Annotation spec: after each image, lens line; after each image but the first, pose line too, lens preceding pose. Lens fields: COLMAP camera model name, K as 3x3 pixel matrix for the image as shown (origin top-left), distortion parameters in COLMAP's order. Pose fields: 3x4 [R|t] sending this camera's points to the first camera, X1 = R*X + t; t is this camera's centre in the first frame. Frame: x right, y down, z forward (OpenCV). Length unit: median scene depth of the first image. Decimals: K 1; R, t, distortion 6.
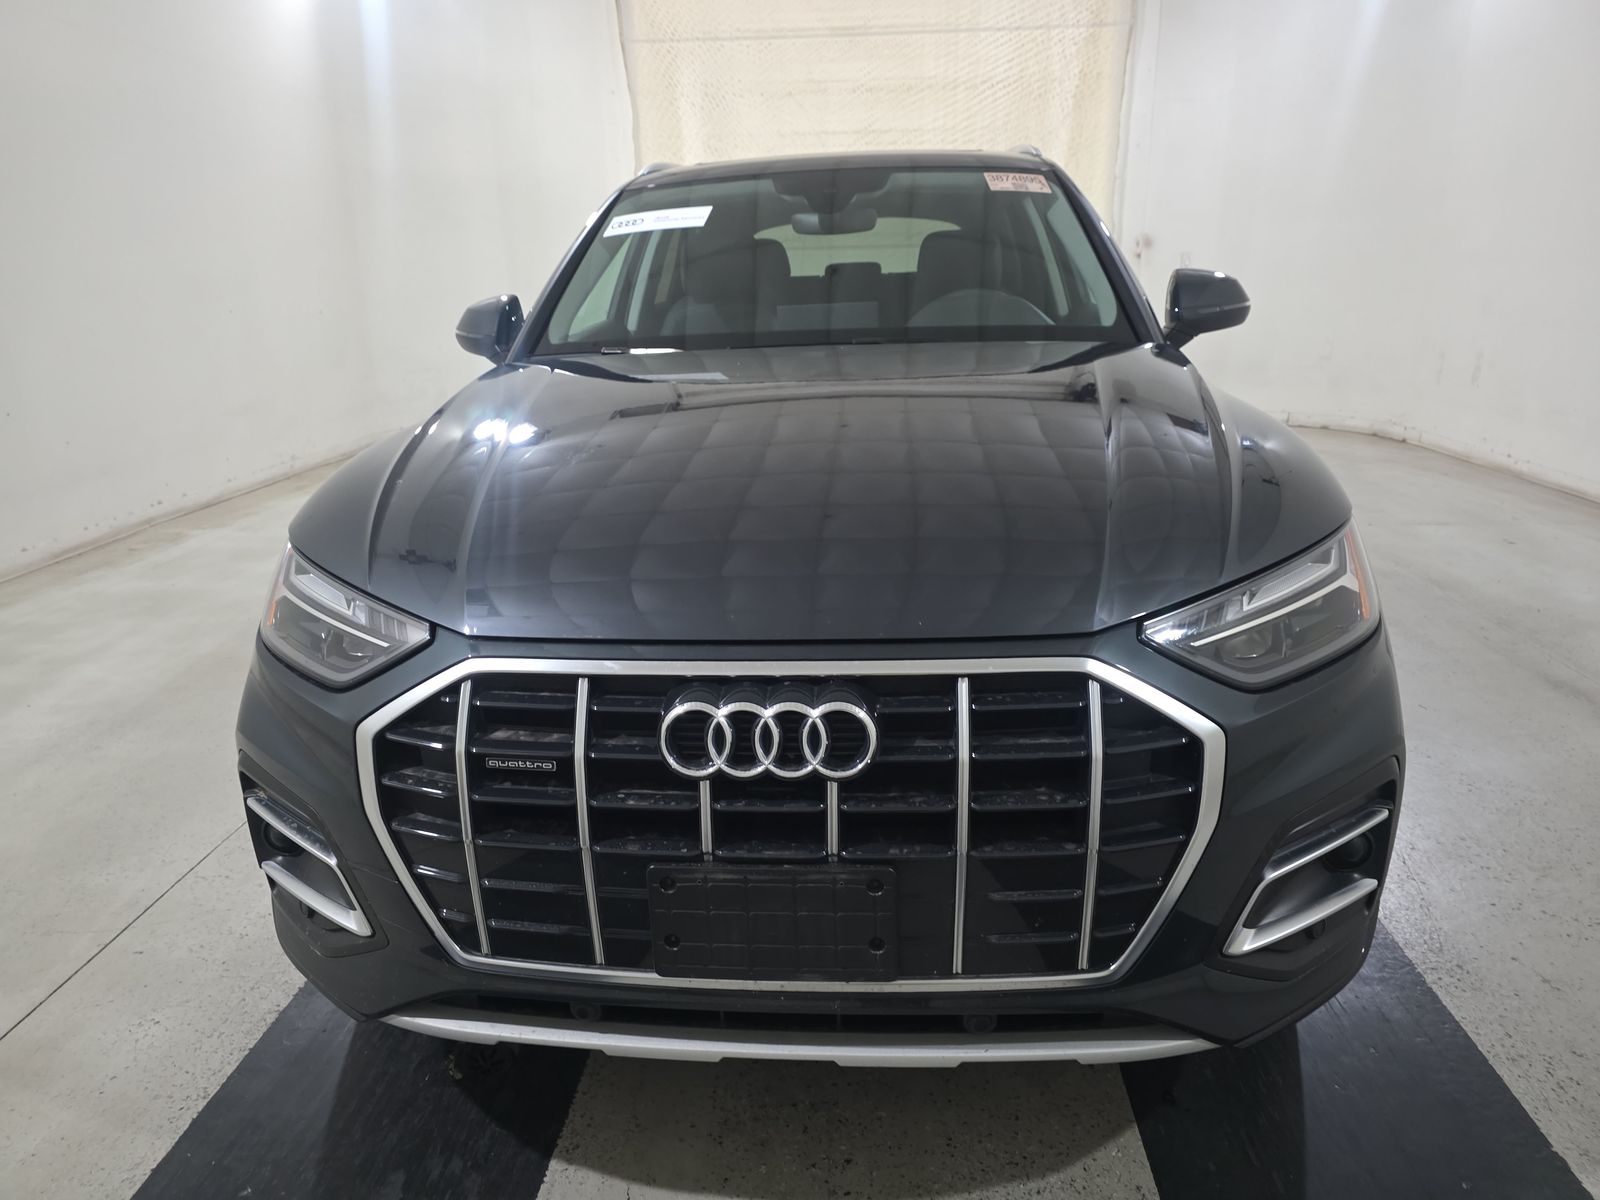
lens RADIAL K [[1079.8, 0, 803.4], [0, 1079.8, 595.9], [0, 0, 1]] dist [0.040989, -0.042242]
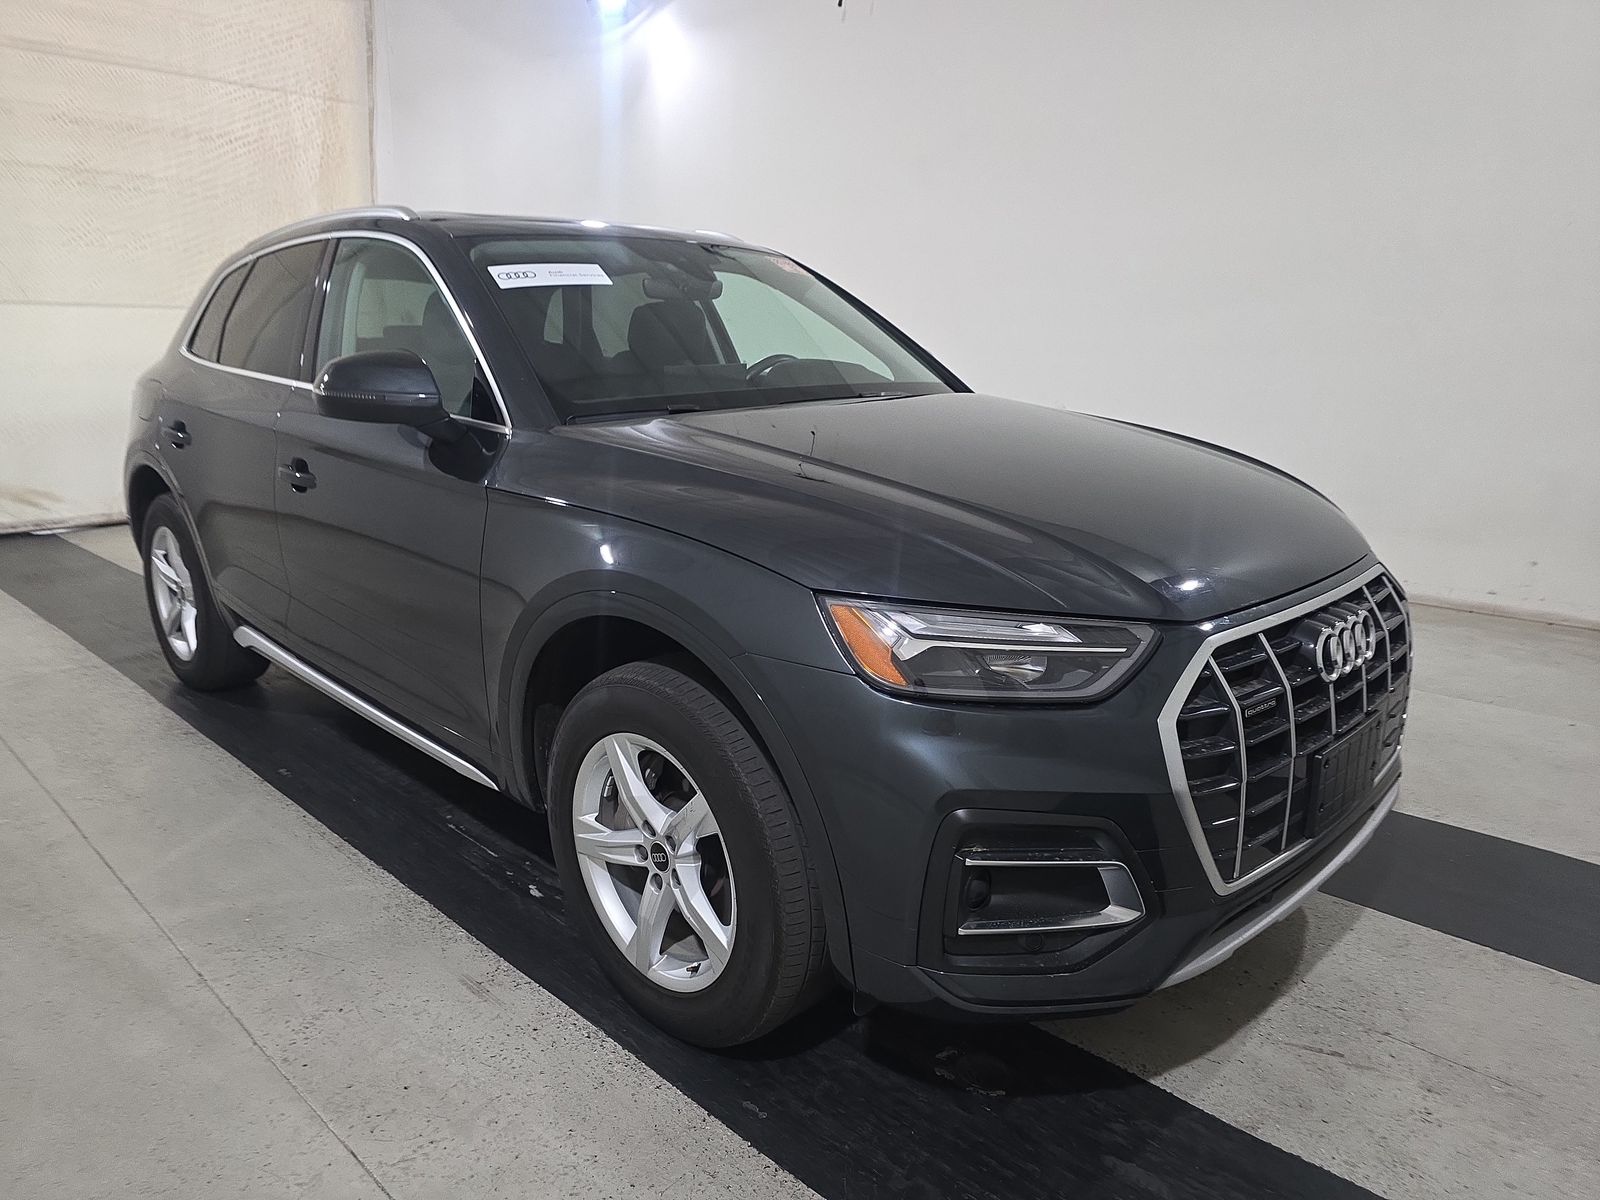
lens RADIAL K [[1079.8, 0, 802.9], [0, 1079.8, 600.5], [0, 0, 1]] dist [0.040989, -0.042242]
pose [[0.637144, -0.150706, 0.755868, -0.272499], [0.200574, 0.979328, 0.026190, -0.019063], [-0.744190, 0.134921, 0.654201, 0.096173]]
